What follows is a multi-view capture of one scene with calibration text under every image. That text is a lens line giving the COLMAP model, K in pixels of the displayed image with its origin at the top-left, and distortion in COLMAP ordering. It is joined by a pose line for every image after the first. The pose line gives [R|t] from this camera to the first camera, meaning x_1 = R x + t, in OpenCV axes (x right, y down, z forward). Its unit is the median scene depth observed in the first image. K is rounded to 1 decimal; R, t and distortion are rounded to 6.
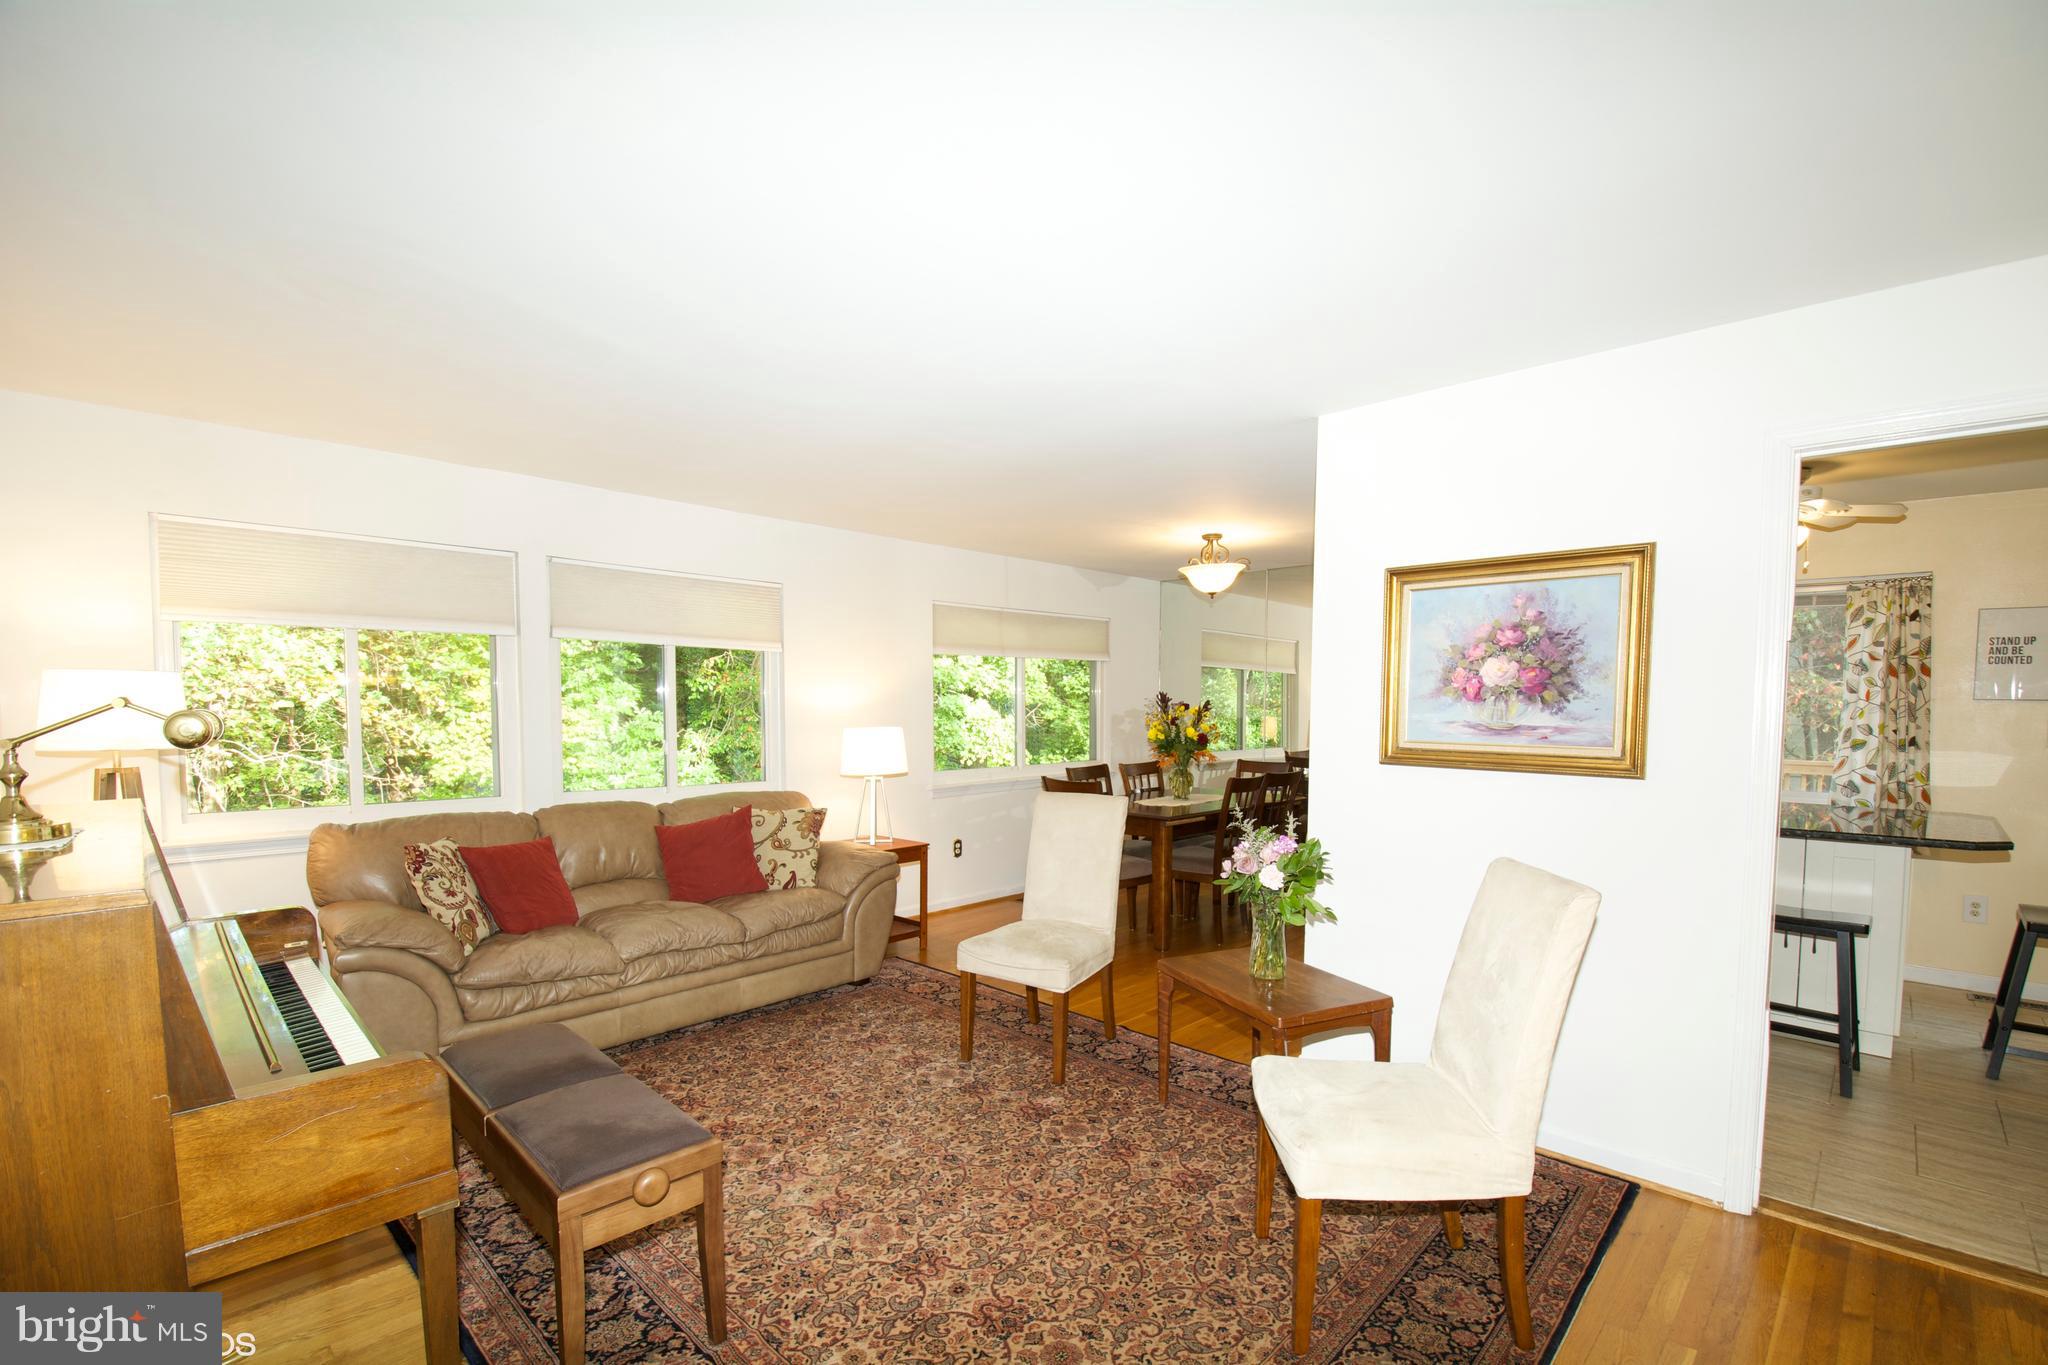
lens RADIAL K [[893.3, 0, 1049.8], [0, 893.3, 757.5], [0, 0, 1]] dist [0.018055, -0.022626]
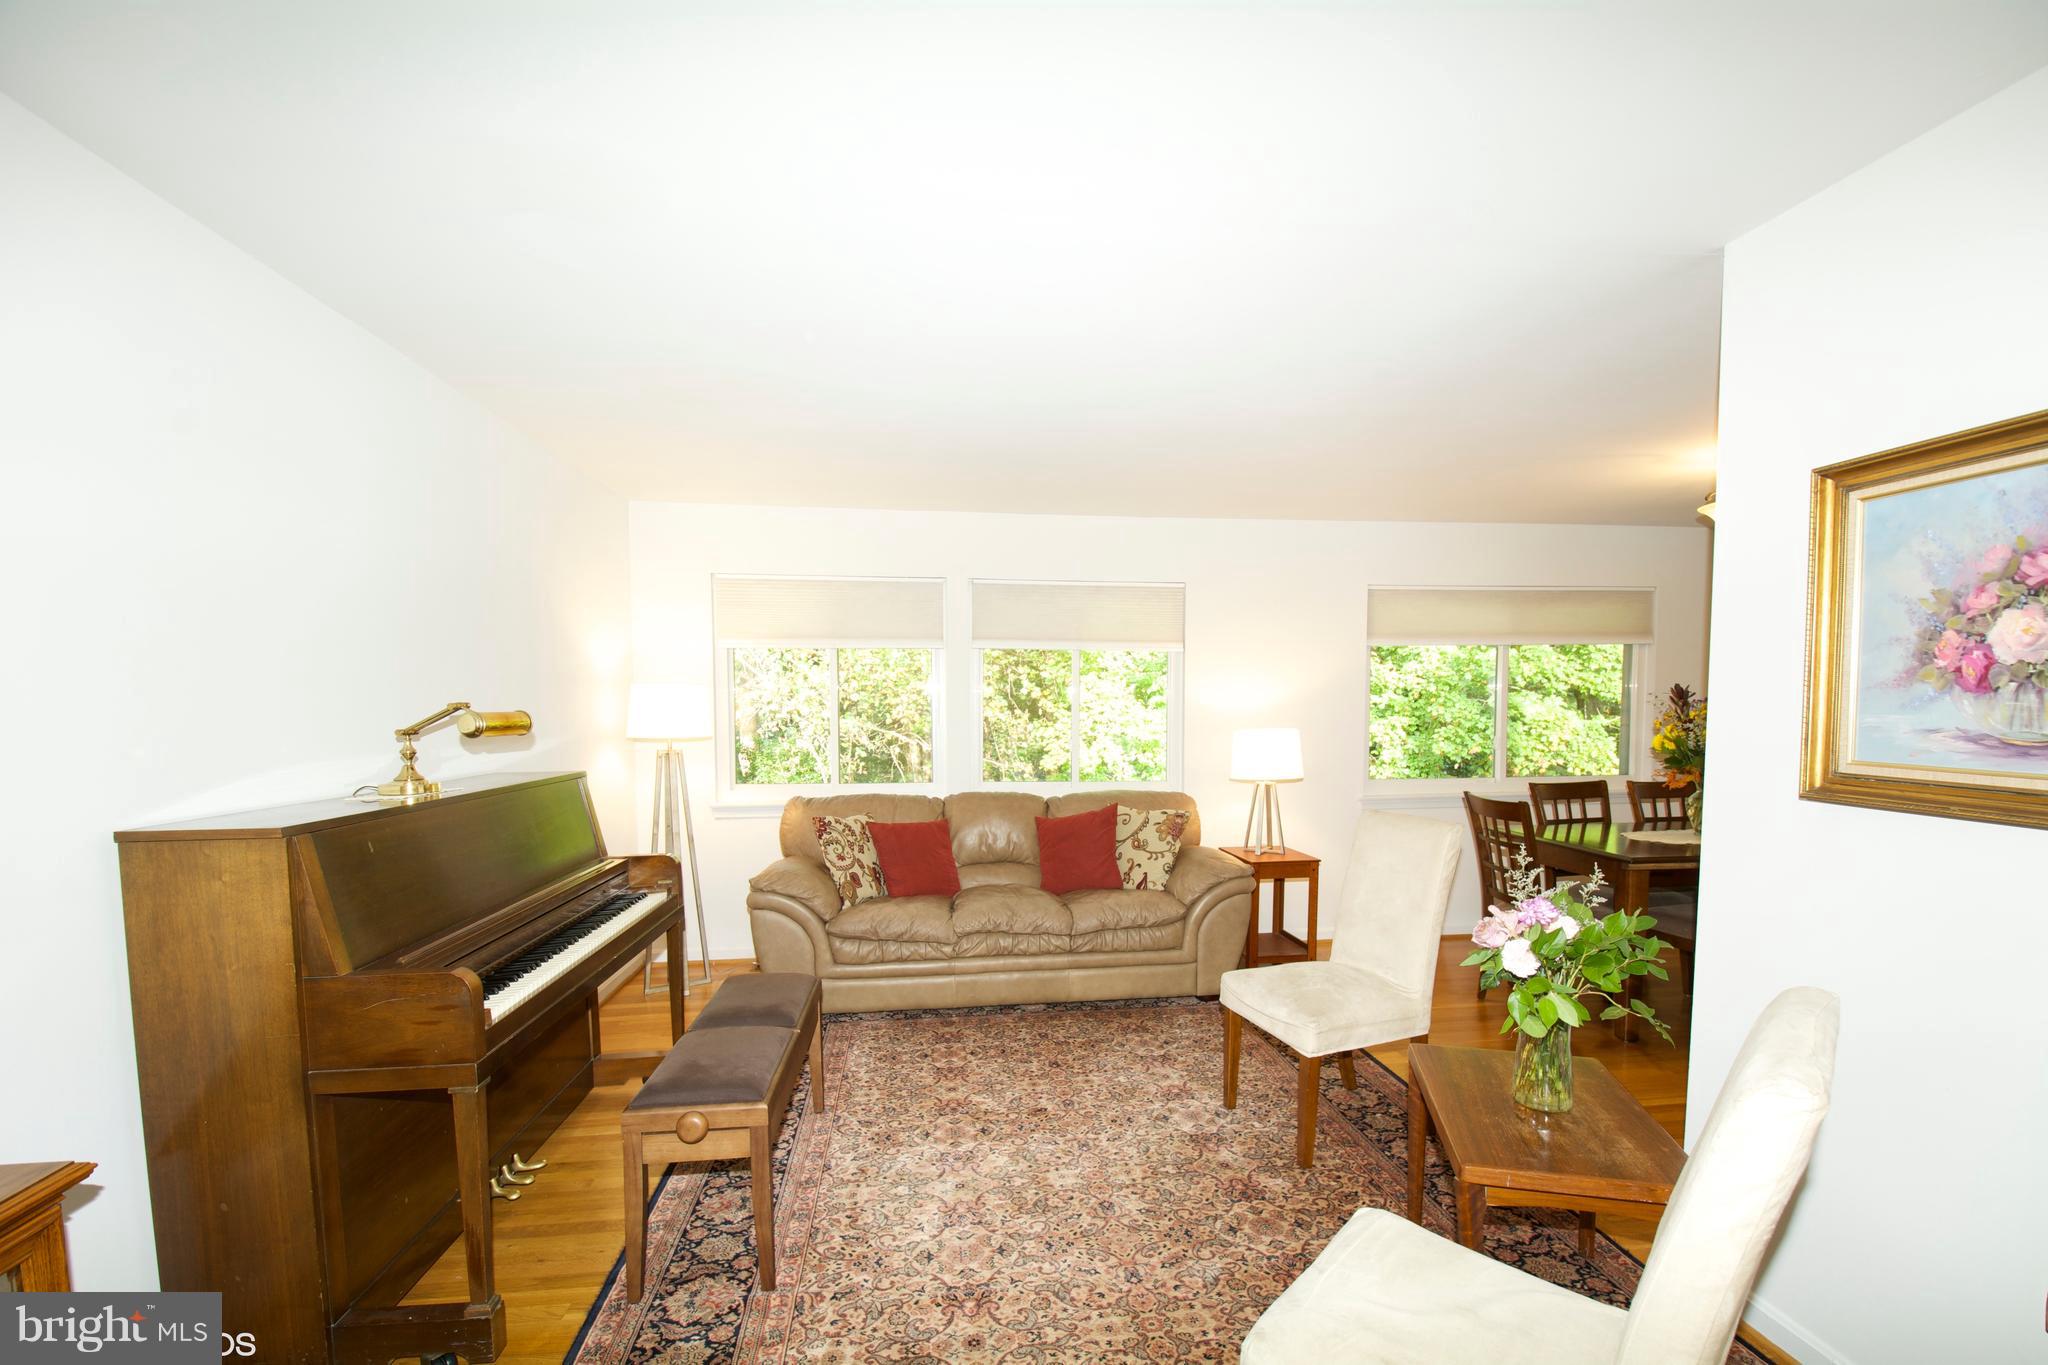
lens RADIAL K [[893.3, 0, 1049.8], [0, 893.3, 757.5], [0, 0, 1]] dist [0.018055, -0.022626]
pose [[0.776626, 0.031461, -0.629176, 0.292967], [-0.031639, 0.999440, 0.010922, -0.009399], [0.629167, 0.011424, 0.777186, 0.186918]]
